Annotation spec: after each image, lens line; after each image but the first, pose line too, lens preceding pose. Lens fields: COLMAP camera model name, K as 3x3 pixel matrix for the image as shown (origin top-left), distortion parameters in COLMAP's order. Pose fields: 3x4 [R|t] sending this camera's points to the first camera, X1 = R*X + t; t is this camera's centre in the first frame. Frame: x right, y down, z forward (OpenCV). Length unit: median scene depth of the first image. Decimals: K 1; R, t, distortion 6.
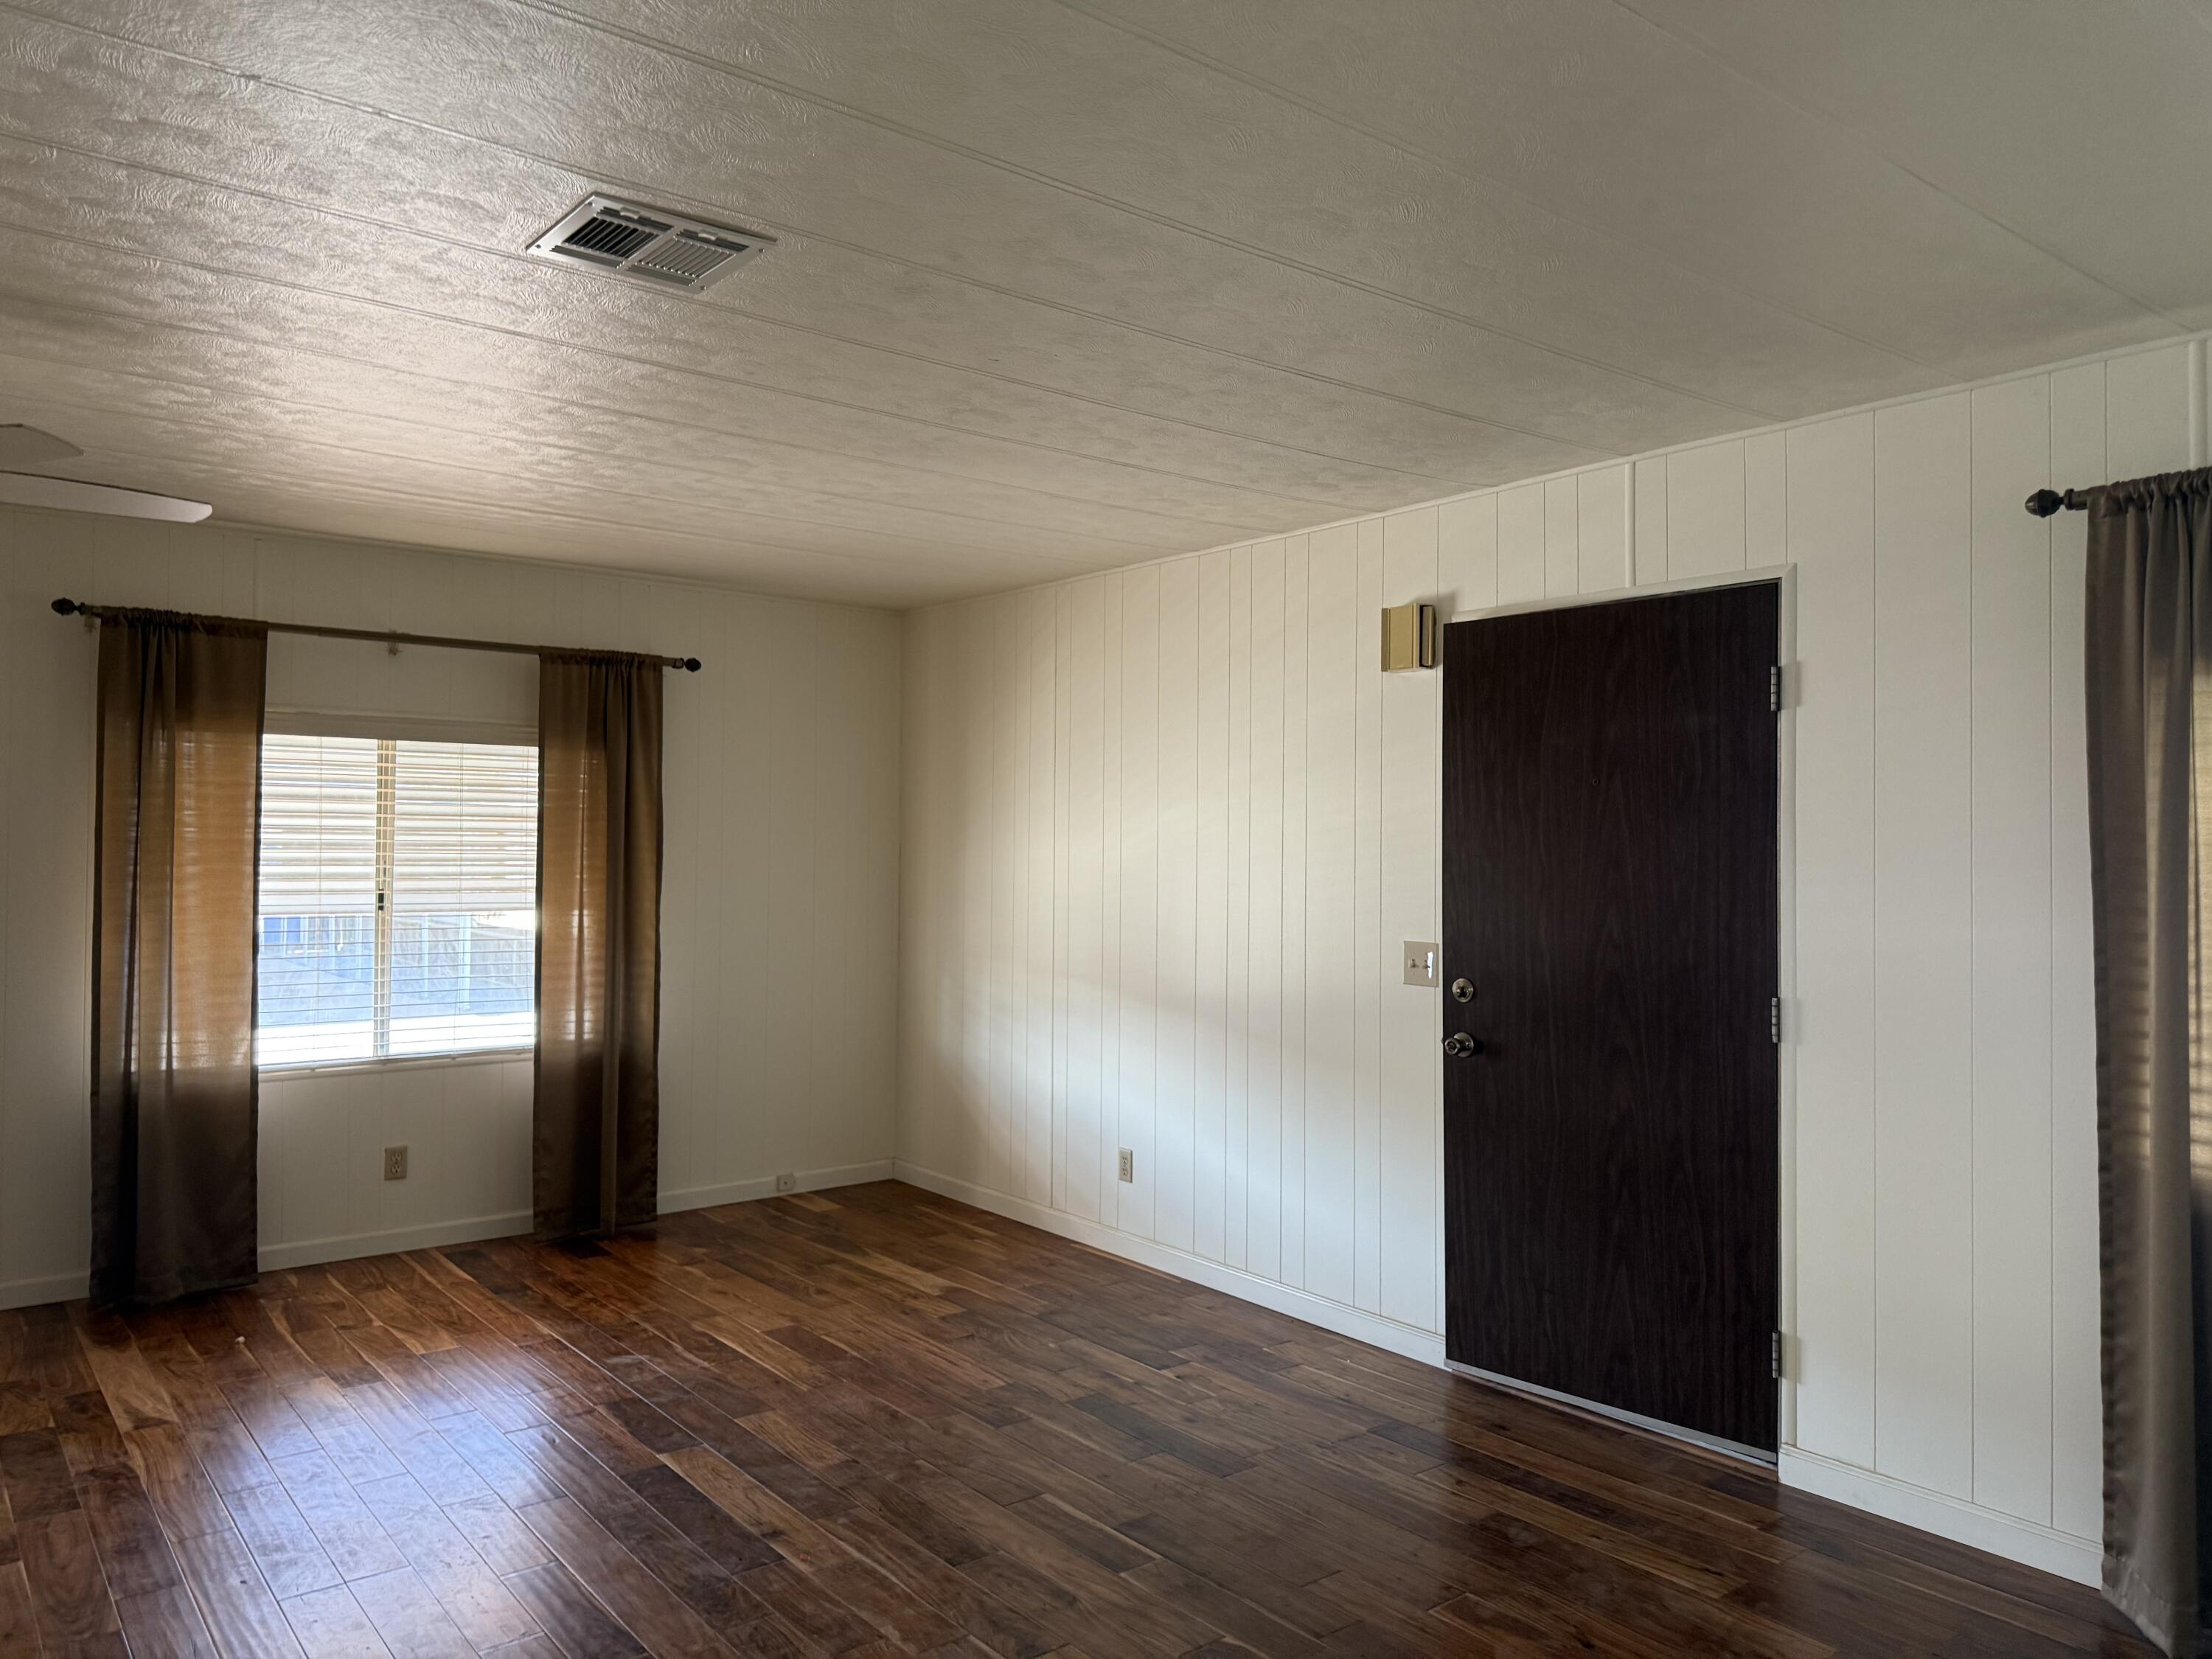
lens RADIAL K [[1594.7, 0, 1108.4], [0, 1594.7, 839.4], [0, 0, 1]] dist [0.051467, -0.028719]
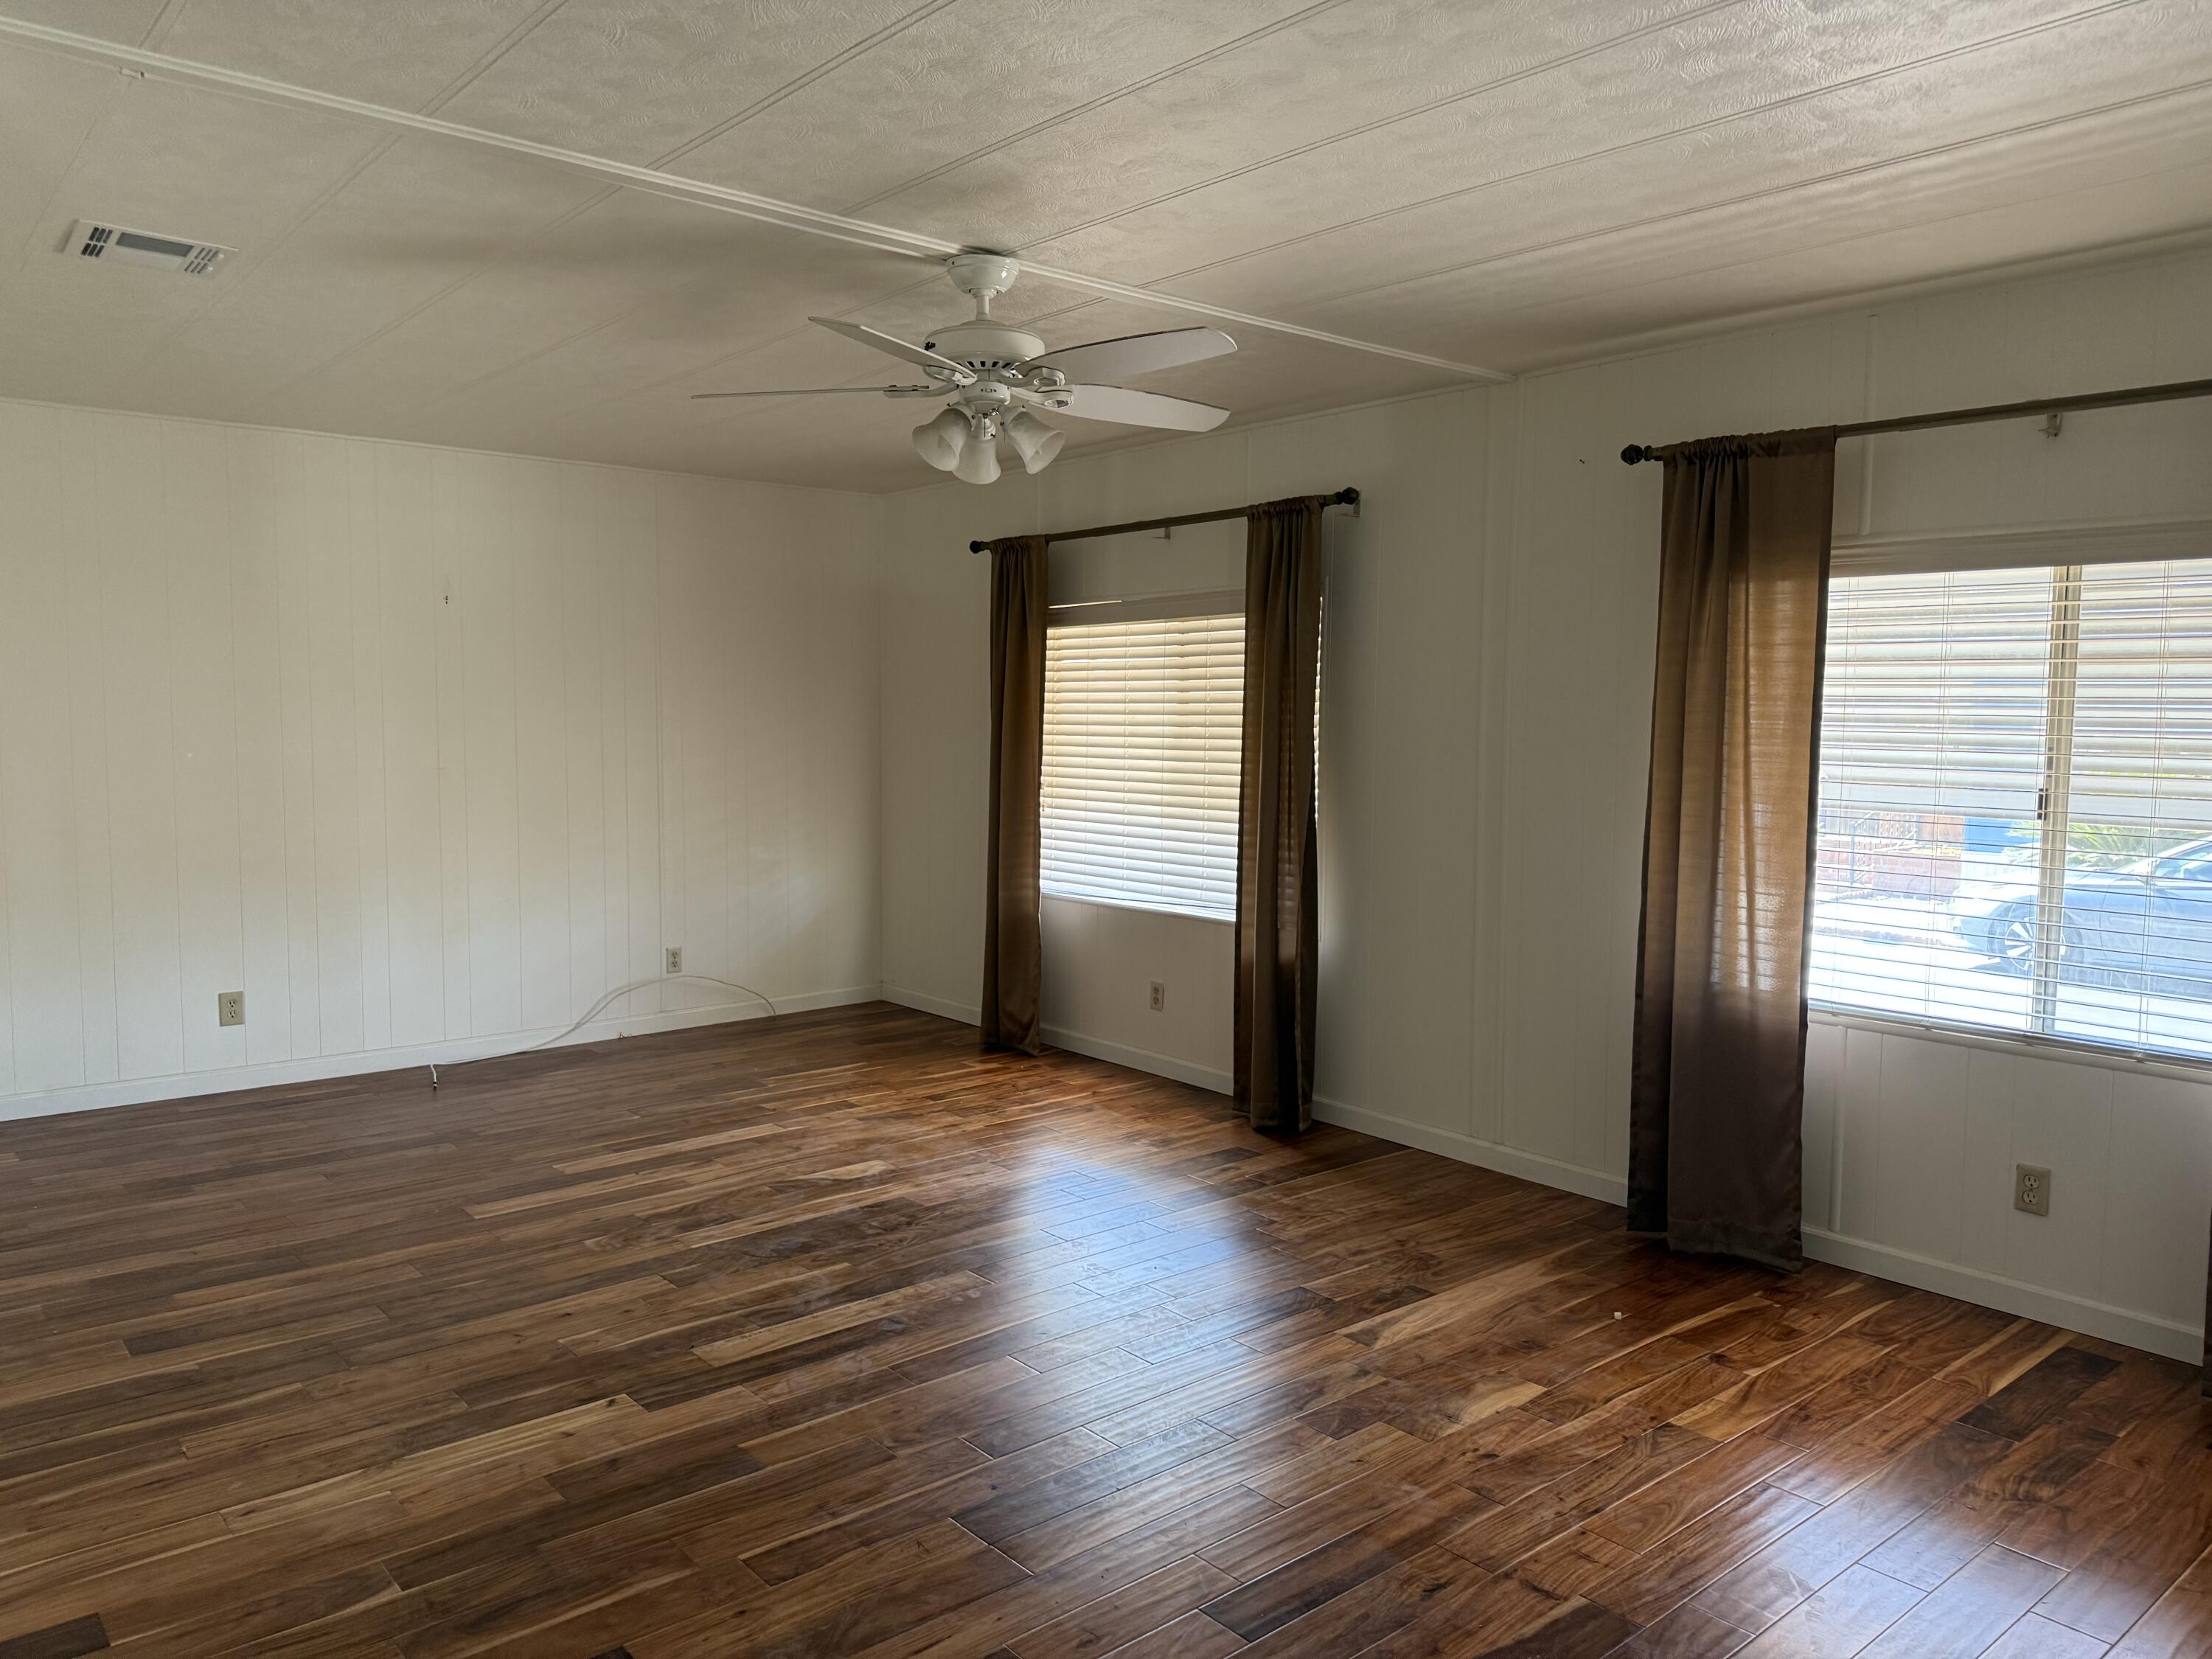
lens RADIAL K [[1594.7, 0, 1107.5], [0, 1594.7, 817.6], [0, 0, 1]] dist [0.051467, -0.028719]
pose [[0.053897, 0.060051, -0.996739, 0.232841], [-0.011699, 0.998160, 0.059504, 0.008277], [0.998478, 0.008453, 0.054500, 0.630176]]
